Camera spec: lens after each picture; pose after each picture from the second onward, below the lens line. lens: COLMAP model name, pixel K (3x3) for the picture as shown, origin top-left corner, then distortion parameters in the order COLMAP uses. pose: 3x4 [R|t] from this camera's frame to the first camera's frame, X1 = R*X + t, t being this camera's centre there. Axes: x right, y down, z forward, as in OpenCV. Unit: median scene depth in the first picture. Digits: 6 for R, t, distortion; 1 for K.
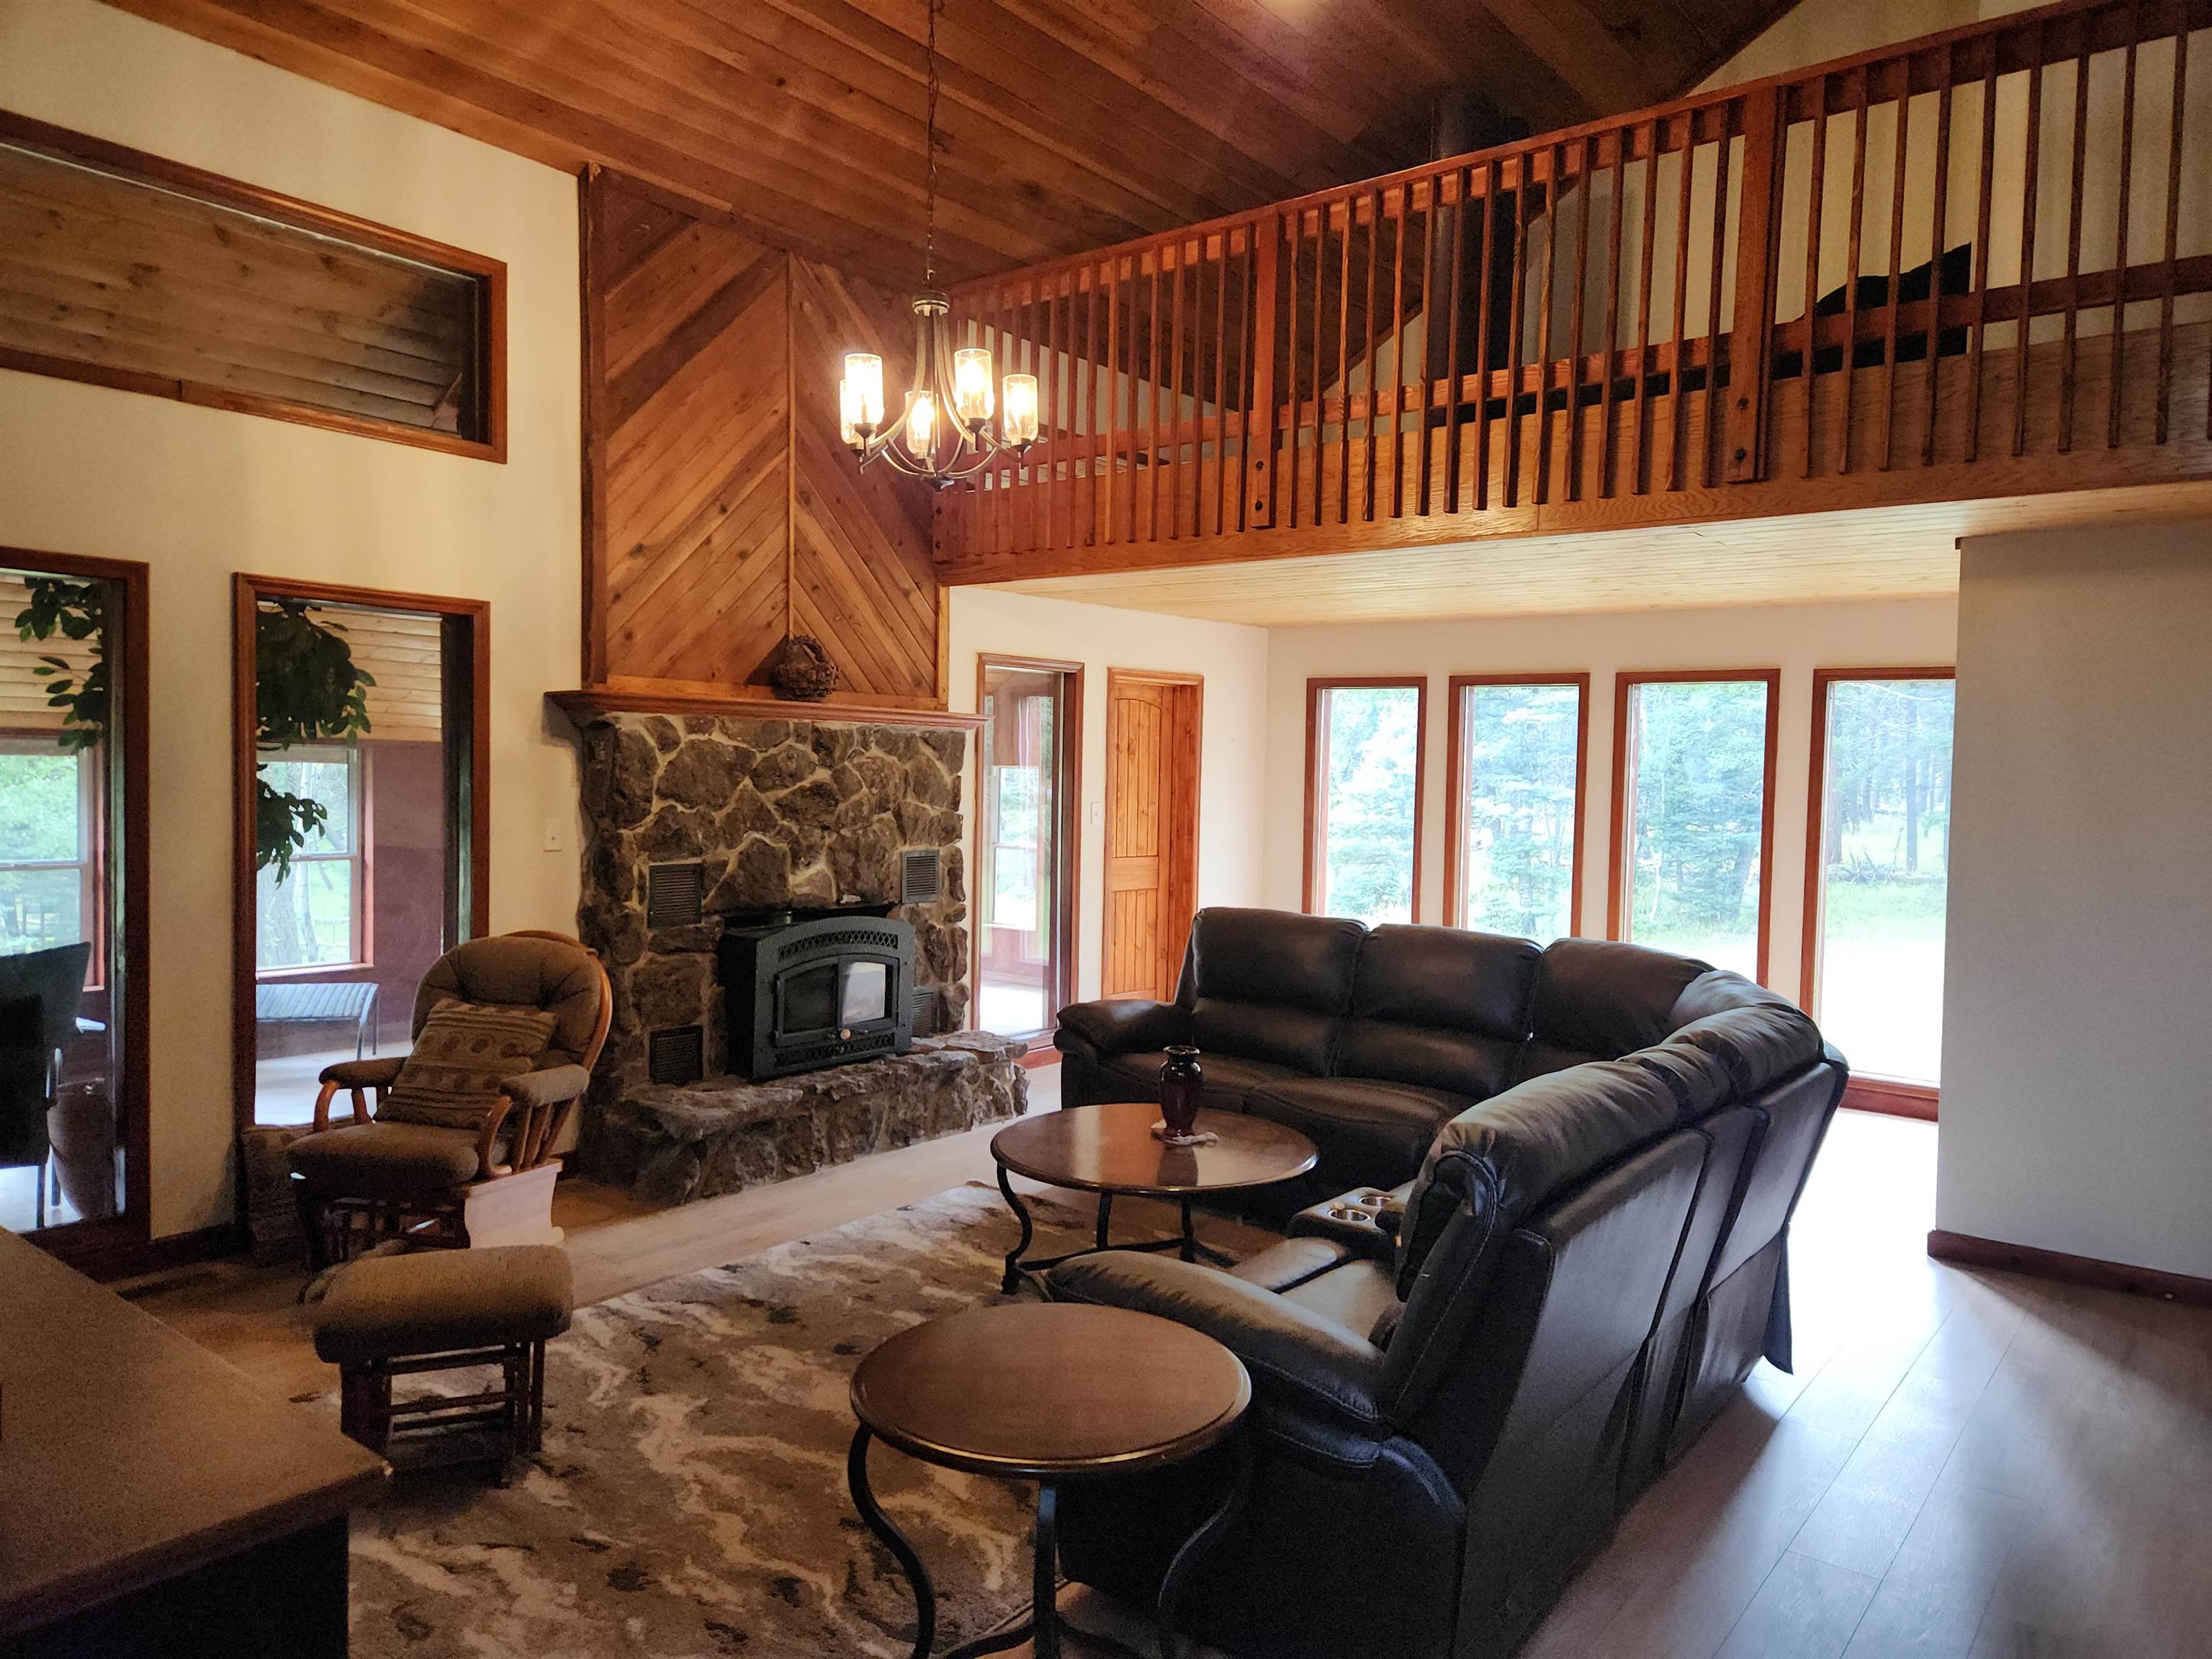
lens RADIAL K [[1495.4, 0, 1114.7], [0, 1495.4, 828.1], [0, 0, 1]] dist [0.003583, -0.002179]
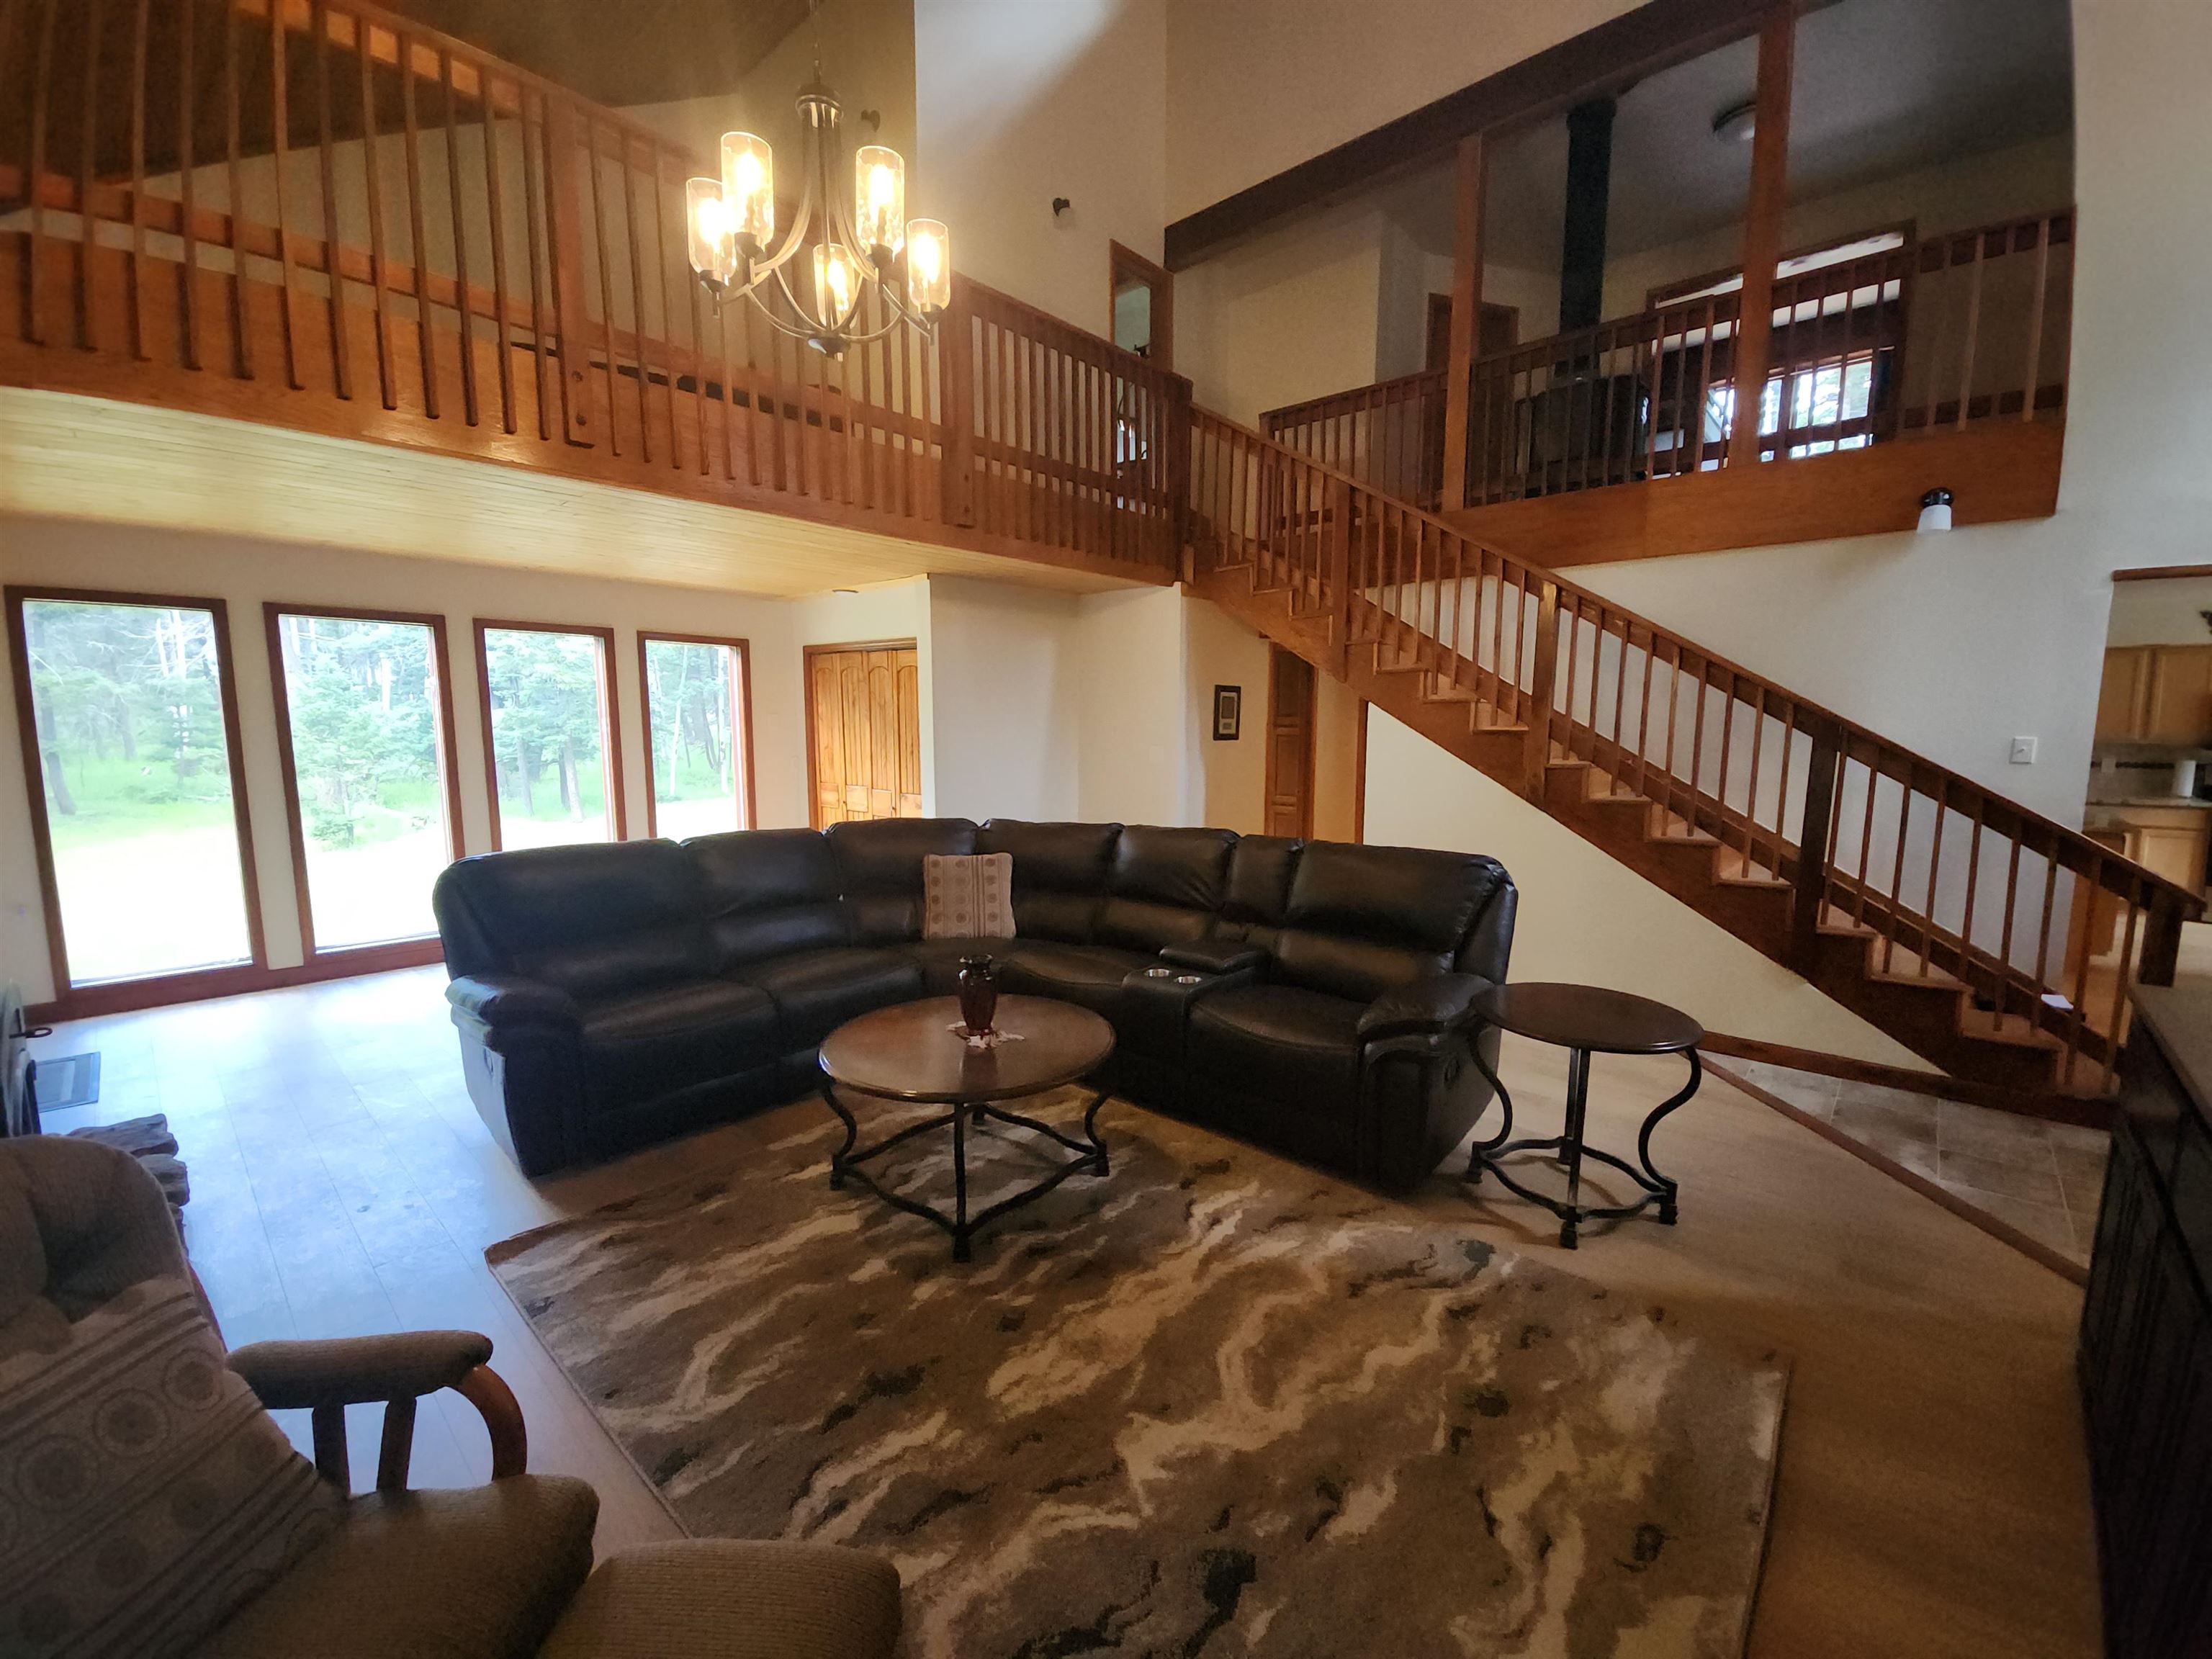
lens RADIAL K [[914.1, 0, 1105.8], [0, 914.1, 825.1], [0, 0, 1]] dist [0.012927, -0.000113]
pose [[0.066705, -0.157525, 0.985260, -0.743753], [0.054118, 0.986577, 0.154071, -0.058922], [-0.996304, 0.043043, 0.074334, 0.924464]]
